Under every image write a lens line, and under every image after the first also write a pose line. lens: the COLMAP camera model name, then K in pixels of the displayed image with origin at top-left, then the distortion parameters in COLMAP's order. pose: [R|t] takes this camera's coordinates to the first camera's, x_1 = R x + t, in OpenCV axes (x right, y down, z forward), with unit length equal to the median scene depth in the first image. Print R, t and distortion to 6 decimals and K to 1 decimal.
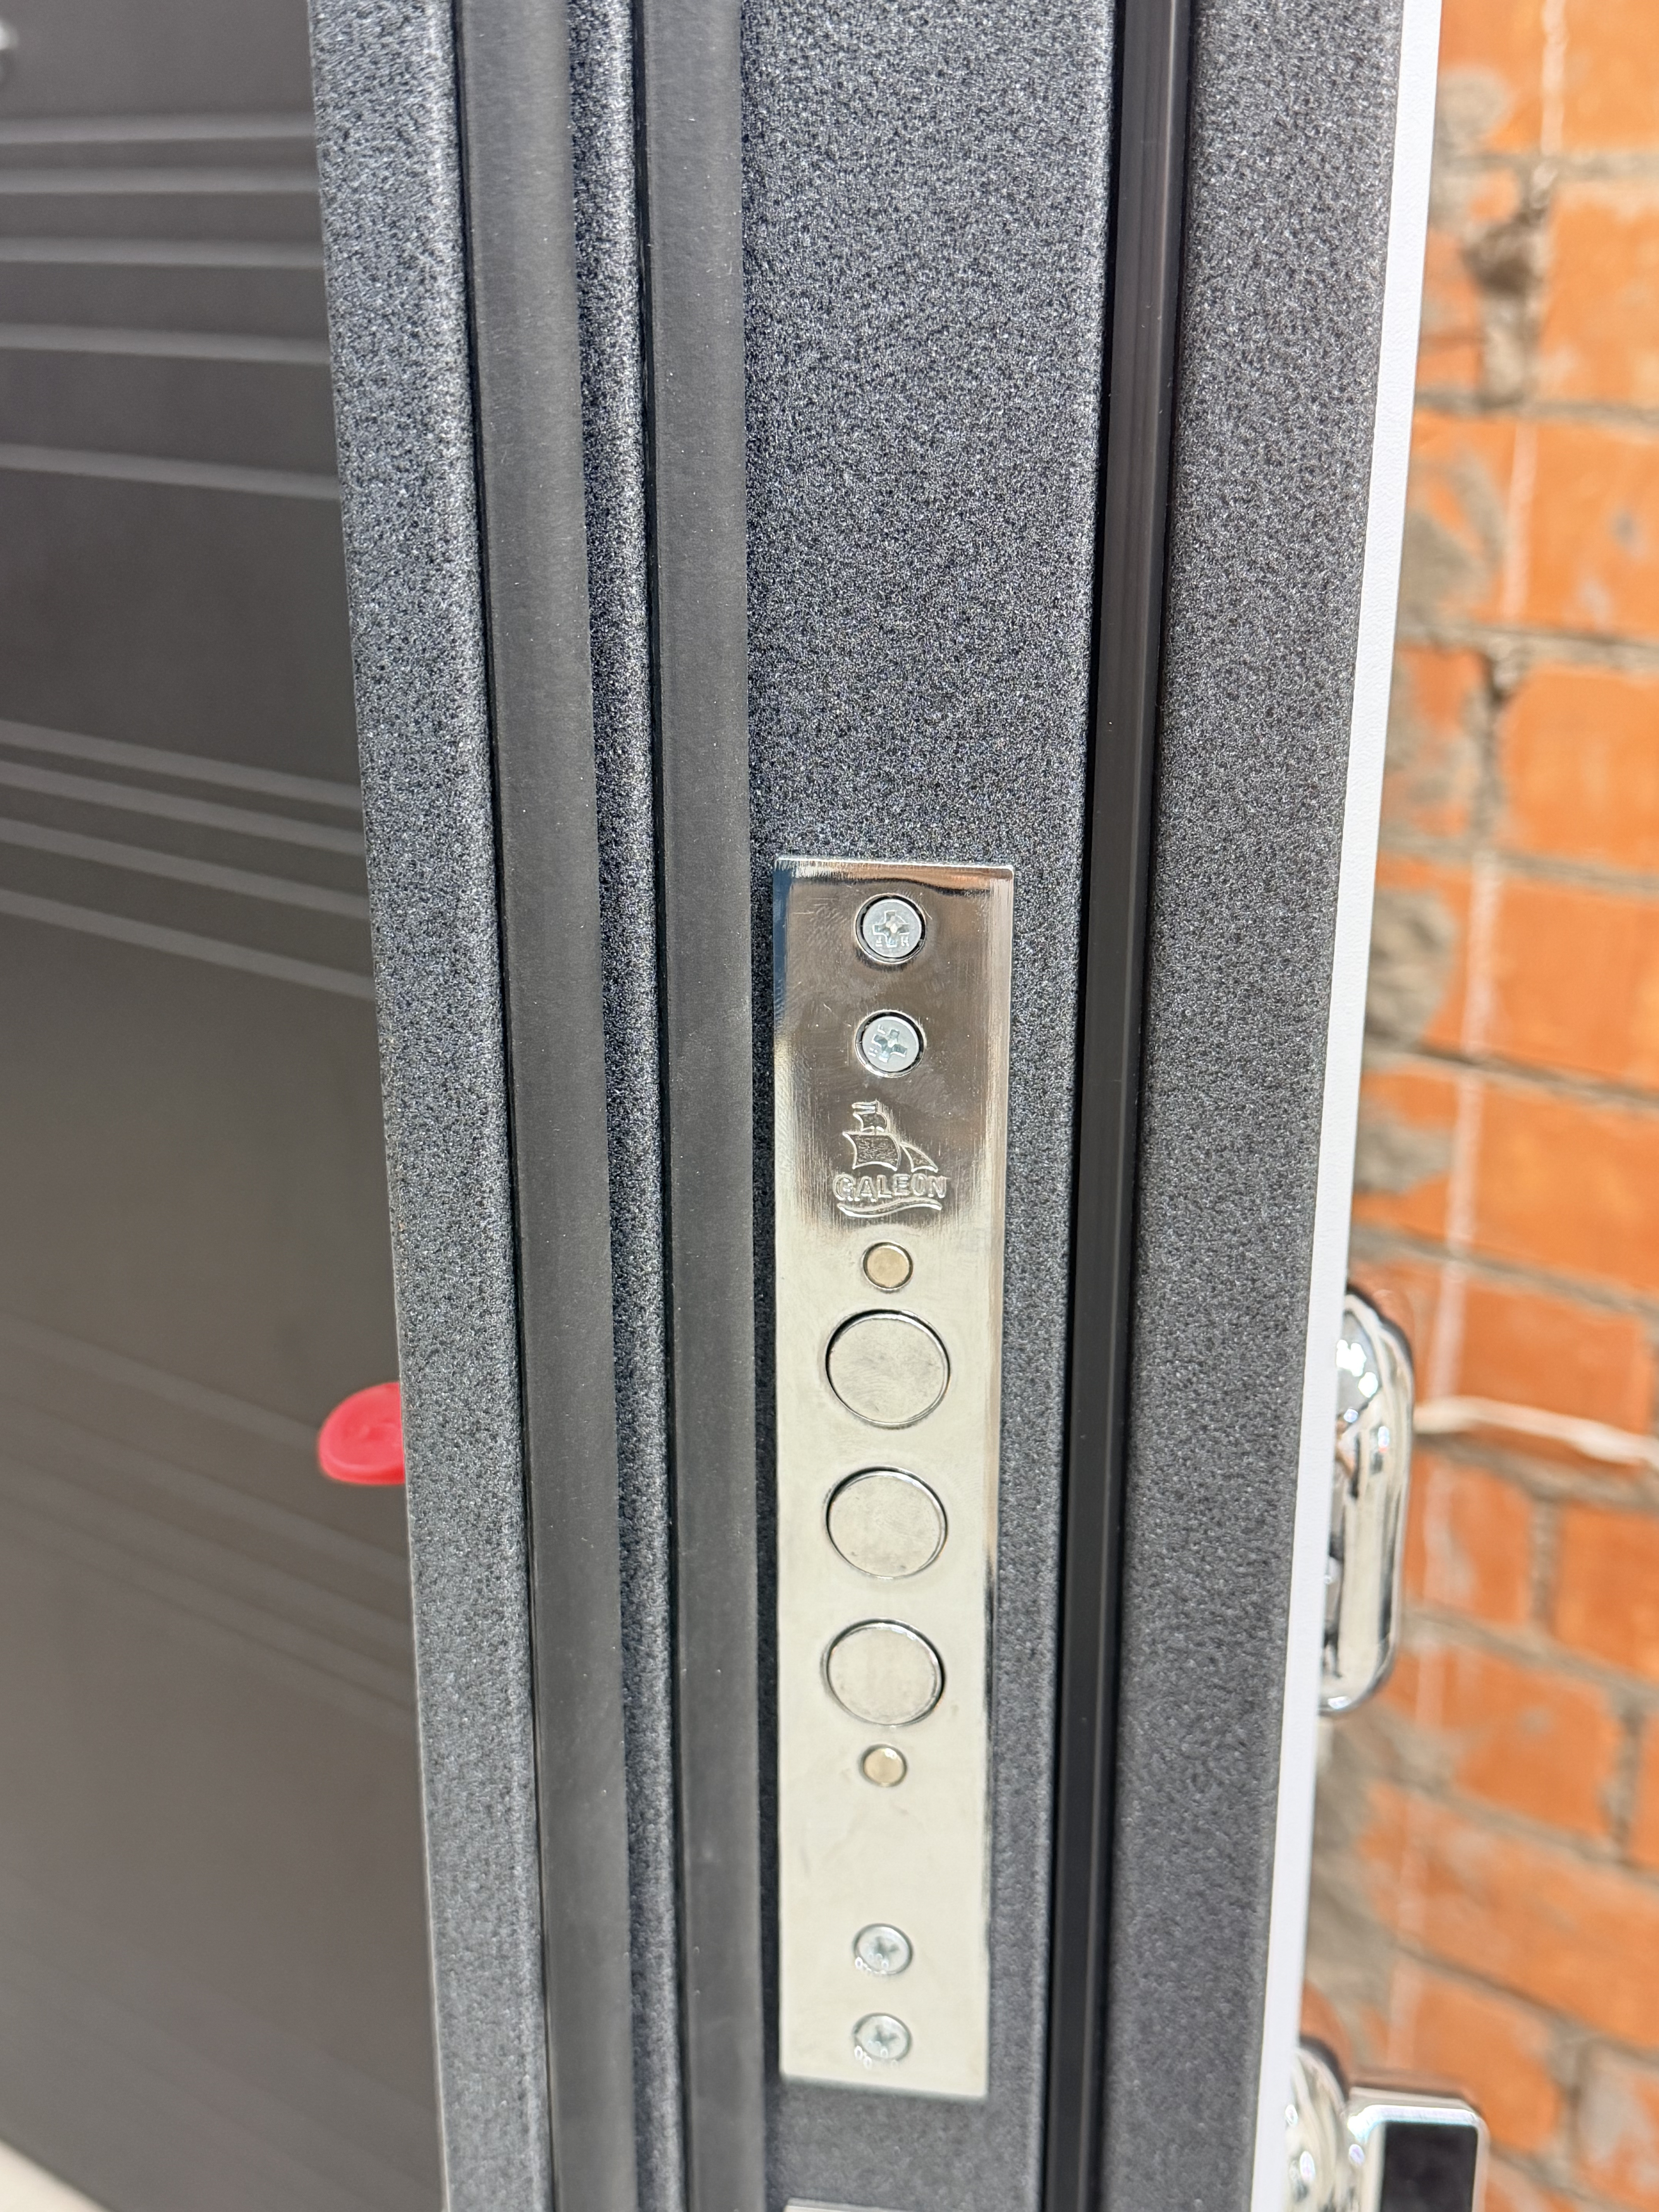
lens RADIAL K [[2623.0, 0, 829.5], [0, 2623.0, 1106.0], [0, 0, 1]] dist [0.199924, -0.569823]
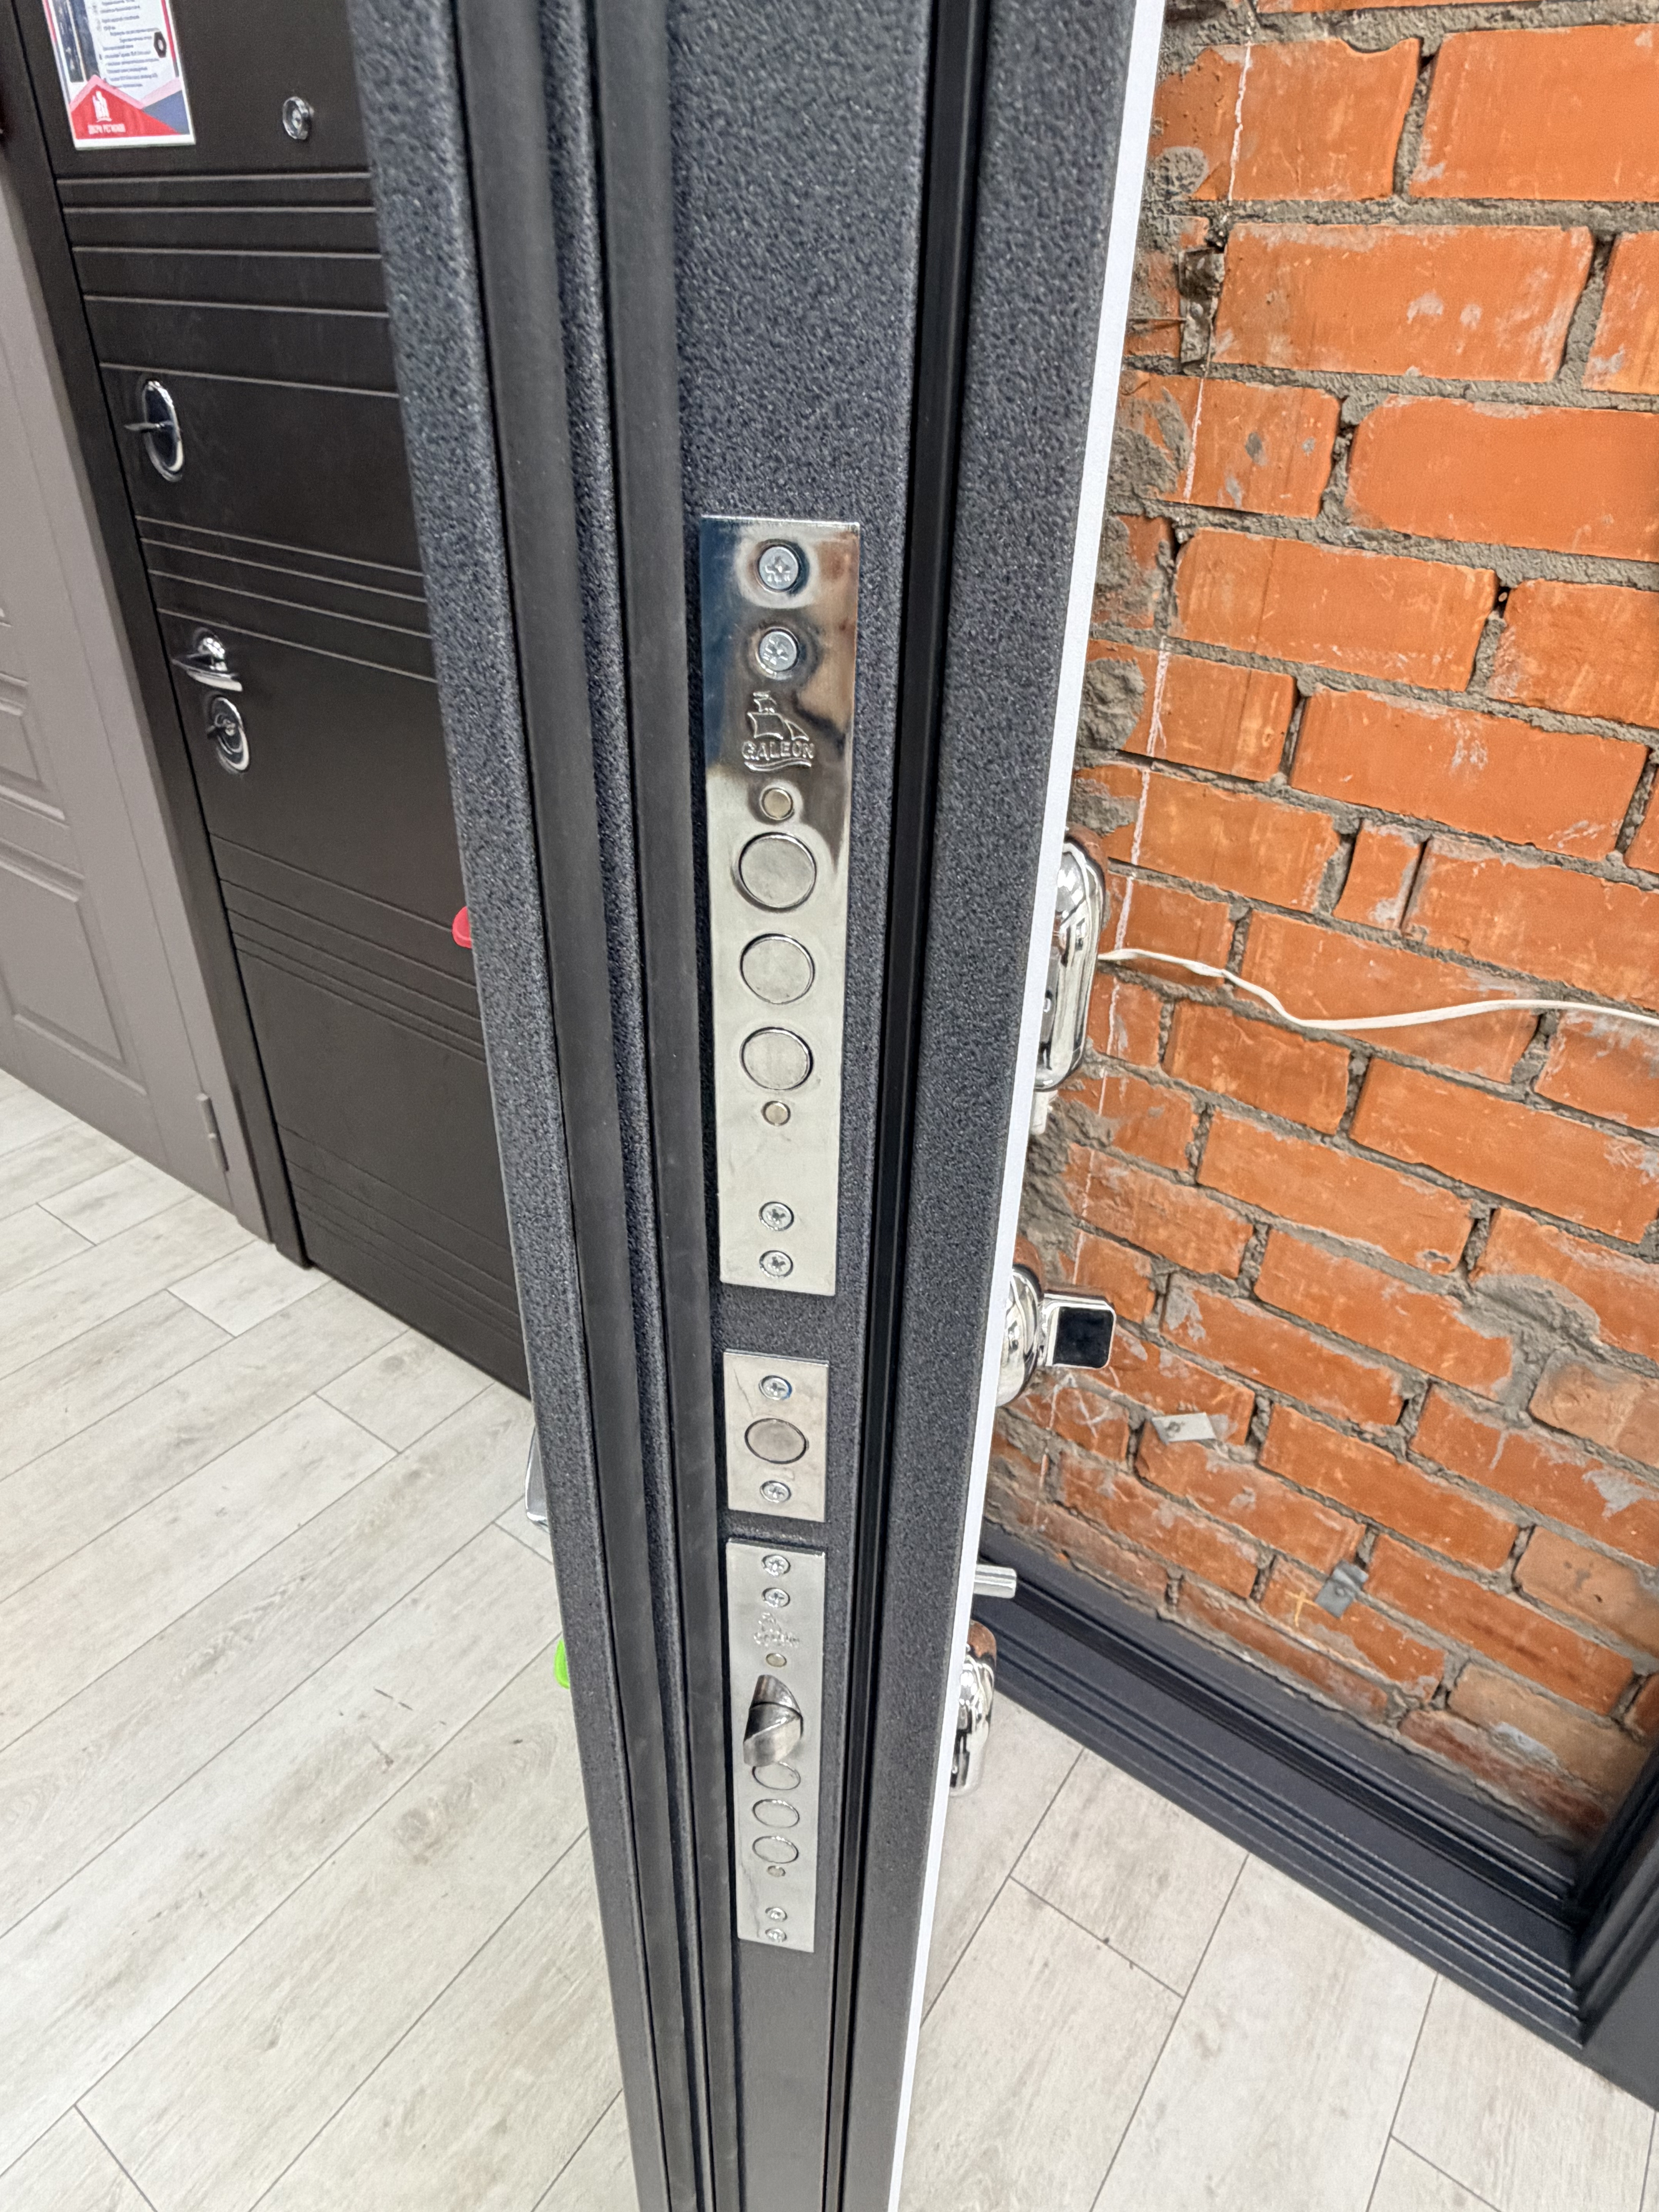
lens RADIAL K [[1343.7, 0, 829.5], [0, 1343.7, 1106.0], [0, 0, 1]] dist [-0.000796, -0.000892]
pose [[0.999767, 0.014801, 0.015730, 0.044391], [-0.017861, 0.976055, 0.216789, 0.064125], [-0.012145, -0.217019, 0.976092, 0.181058]]
